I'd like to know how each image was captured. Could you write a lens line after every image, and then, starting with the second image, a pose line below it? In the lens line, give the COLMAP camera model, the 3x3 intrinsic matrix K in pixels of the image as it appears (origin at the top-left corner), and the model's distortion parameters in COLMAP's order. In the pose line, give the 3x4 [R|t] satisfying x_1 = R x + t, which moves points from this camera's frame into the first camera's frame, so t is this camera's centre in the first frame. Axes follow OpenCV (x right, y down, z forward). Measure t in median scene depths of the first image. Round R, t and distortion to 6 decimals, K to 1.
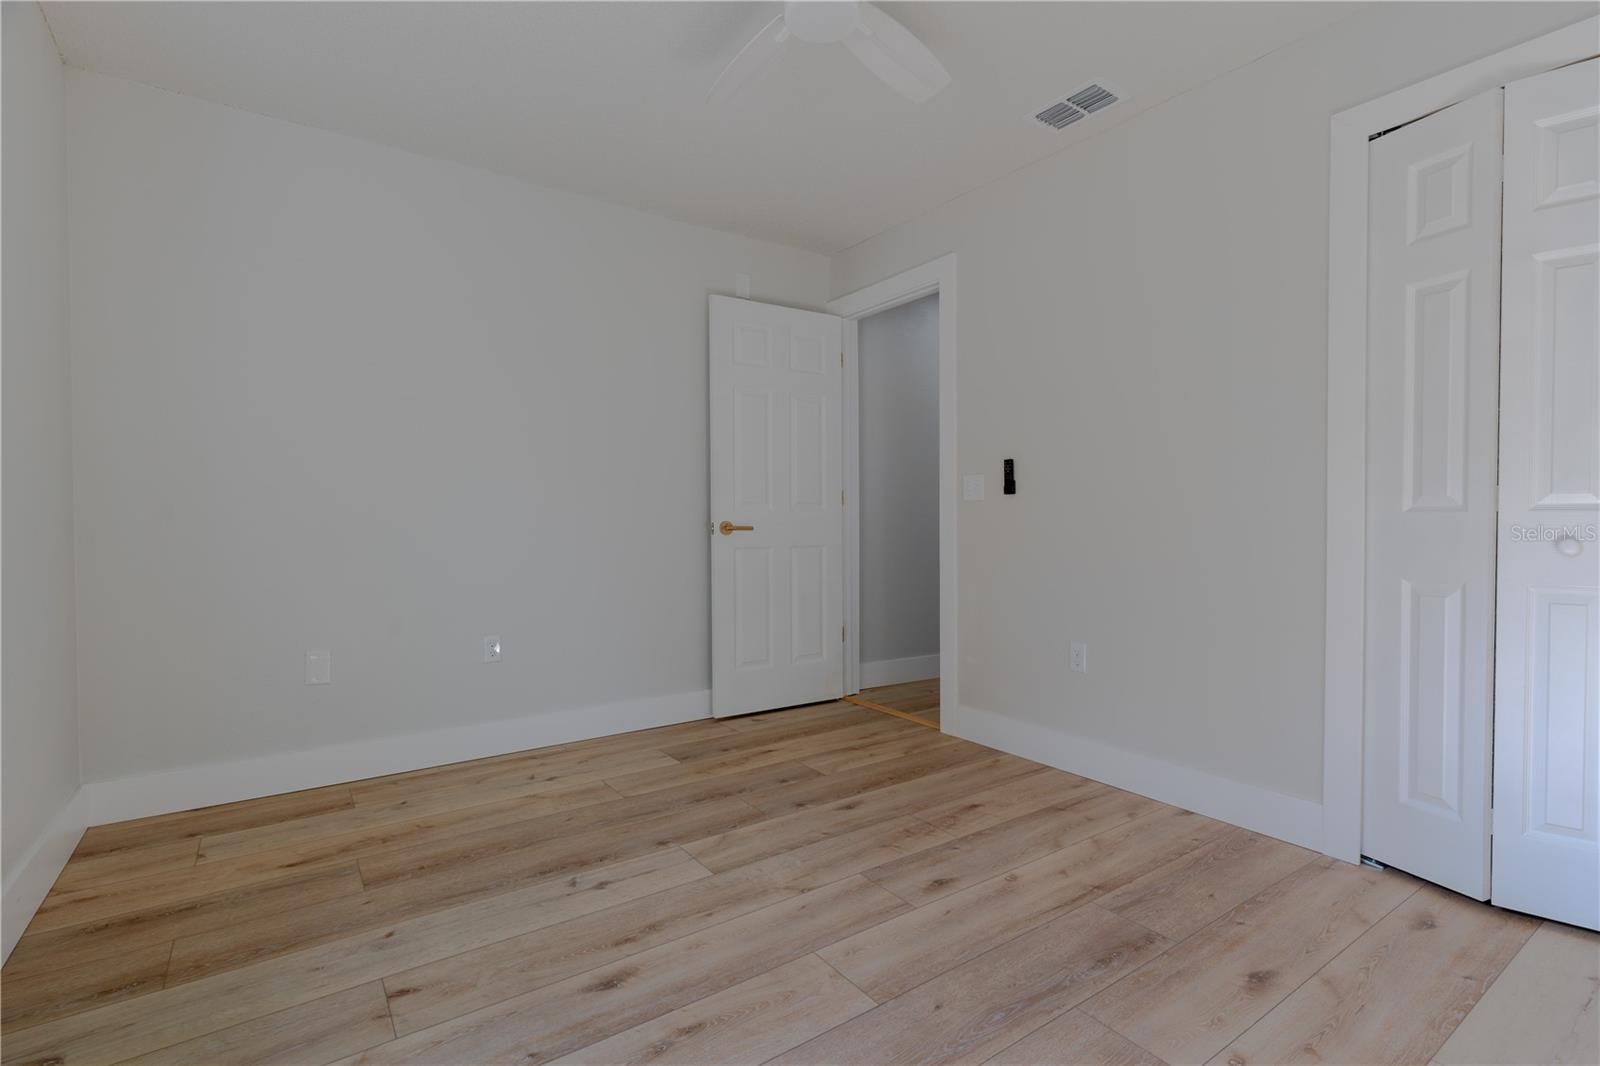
lens RADIAL K [[757.0, 0, 800.4], [0, 757.0, 532.3], [0, 0, 1]] dist [-0.002228, 0.000102]
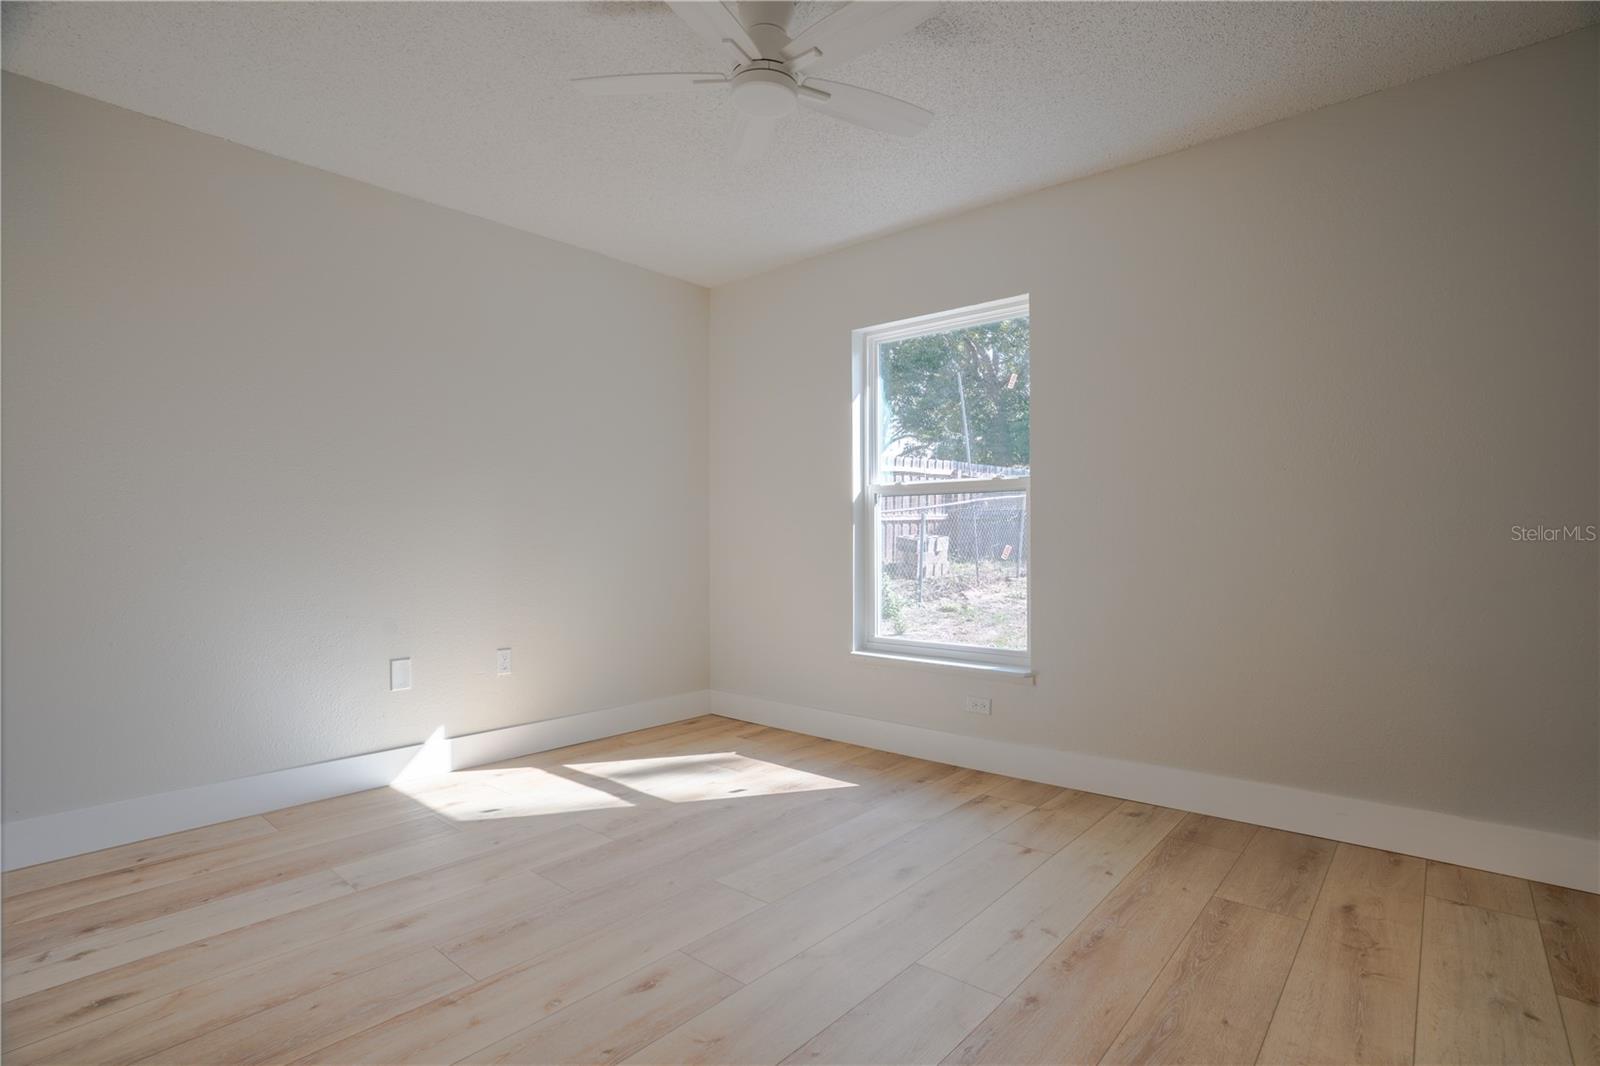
lens RADIAL K [[757.0, 0, 800.1], [0, 757.0, 535.5], [0, 0, 1]] dist [-0.002228, 0.000102]
pose [[-0.968081, 0.006738, -0.250548, 0.234694], [0.004248, 0.999936, 0.010476, -0.035887], [0.250603, 0.009078, -0.968047, 1.896941]]
